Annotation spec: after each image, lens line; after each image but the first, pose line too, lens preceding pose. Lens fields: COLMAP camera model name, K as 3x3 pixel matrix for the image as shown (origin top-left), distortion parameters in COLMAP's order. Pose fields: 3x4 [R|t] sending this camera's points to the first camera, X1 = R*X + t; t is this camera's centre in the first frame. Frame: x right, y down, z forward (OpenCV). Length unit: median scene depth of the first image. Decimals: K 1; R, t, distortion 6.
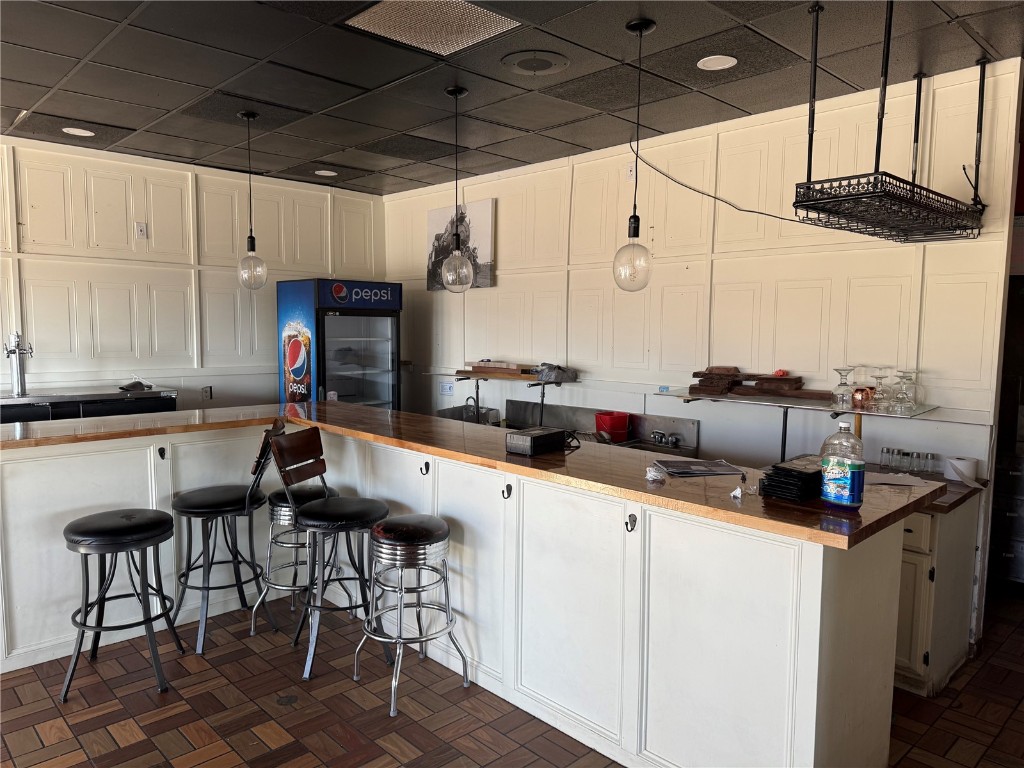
lens RADIAL K [[722.0, 0, 512.1], [0, 722.0, 390.0], [0, 0, 1]] dist [0.031959, -0.011962]
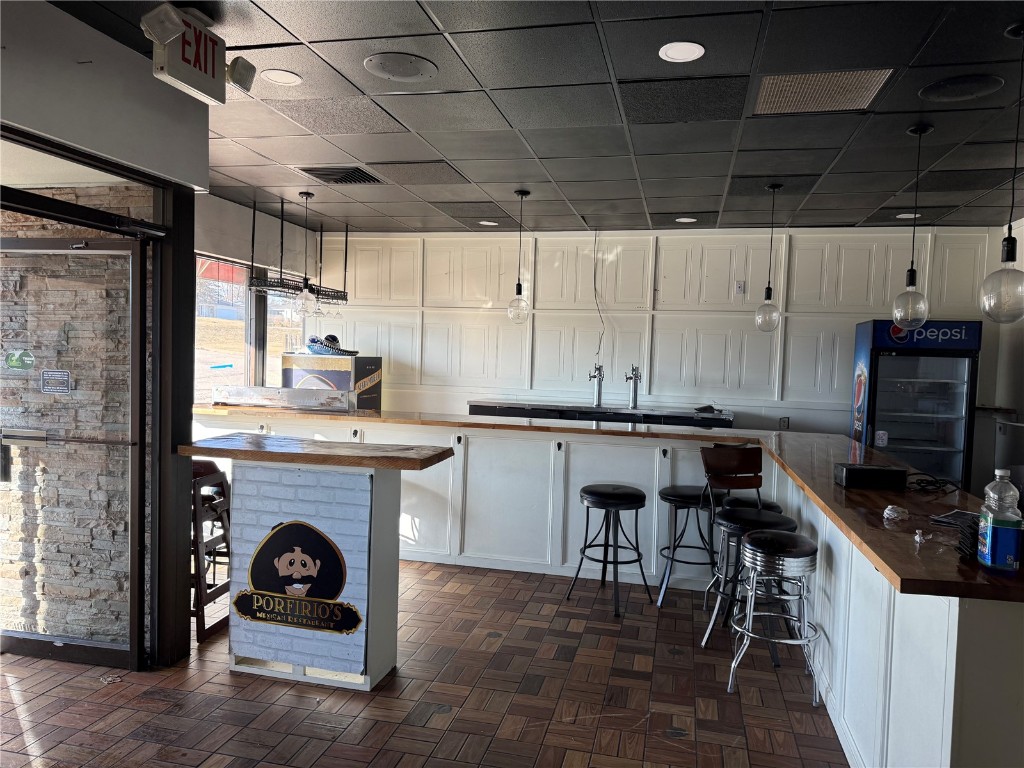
lens RADIAL K [[722.0, 0, 519.4], [0, 722.0, 385.0], [0, 0, 1]] dist [0.031959, -0.011962]
pose [[0.548965, 0.040651, -0.834856, 0.413672], [-0.100196, 0.994815, -0.017445, 0.009316], [0.829818, 0.093226, 0.550192, 0.024077]]
